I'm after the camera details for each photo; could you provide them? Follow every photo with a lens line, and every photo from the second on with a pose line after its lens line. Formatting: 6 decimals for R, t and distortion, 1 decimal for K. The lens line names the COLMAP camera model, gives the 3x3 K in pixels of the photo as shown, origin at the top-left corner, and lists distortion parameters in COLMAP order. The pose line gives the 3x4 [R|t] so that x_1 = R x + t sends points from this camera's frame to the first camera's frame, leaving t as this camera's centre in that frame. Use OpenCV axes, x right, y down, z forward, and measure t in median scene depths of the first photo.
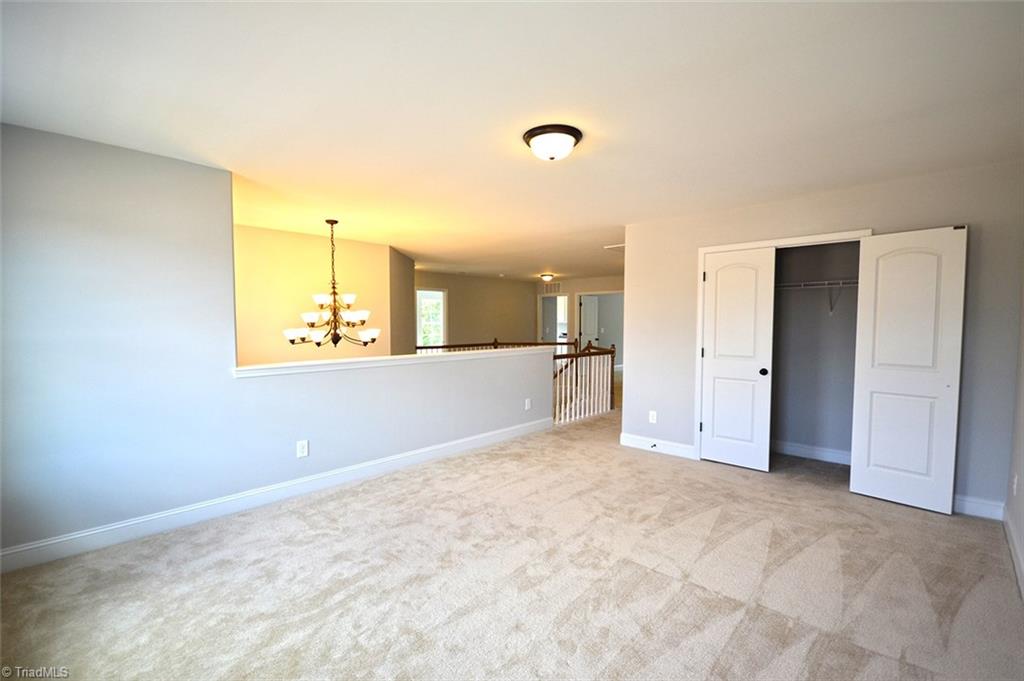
lens RADIAL K [[456.4, 0, 507.5], [0, 456.4, 346.9], [0, 0, 1]] dist [0.003323, -0.008915]
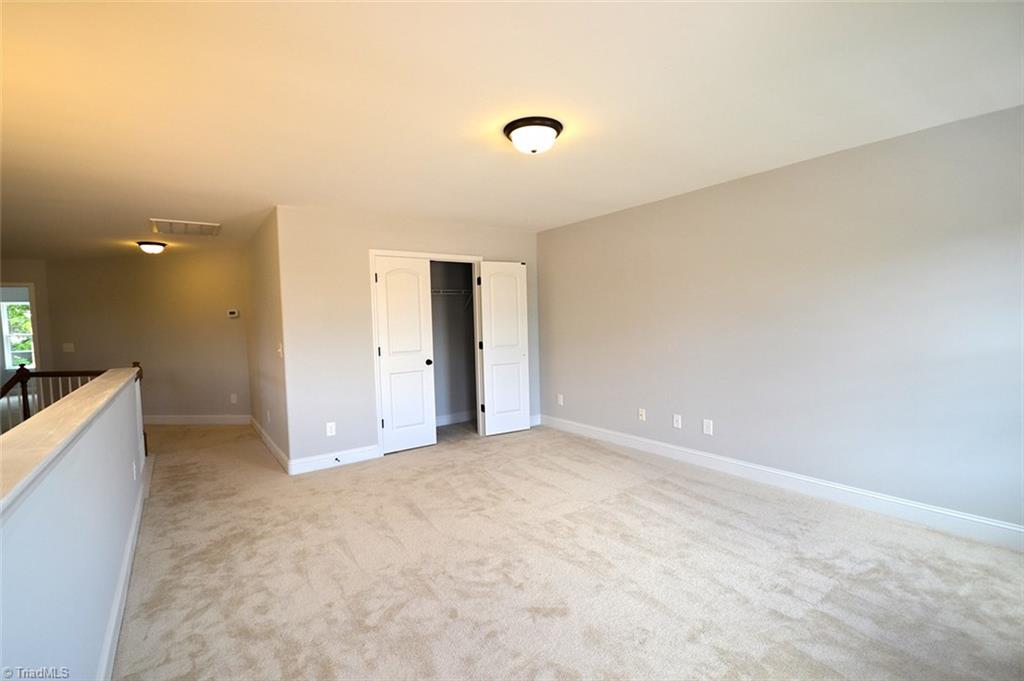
lens RADIAL K [[456.4, 0, 507.5], [0, 456.4, 346.9], [0, 0, 1]] dist [0.003323, -0.008915]
pose [[0.177336, -0.055126, 0.982605, -0.579693], [0.078816, 0.996019, 0.041654, -0.019313], [-0.980989, 0.070058, 0.180975, 0.577757]]
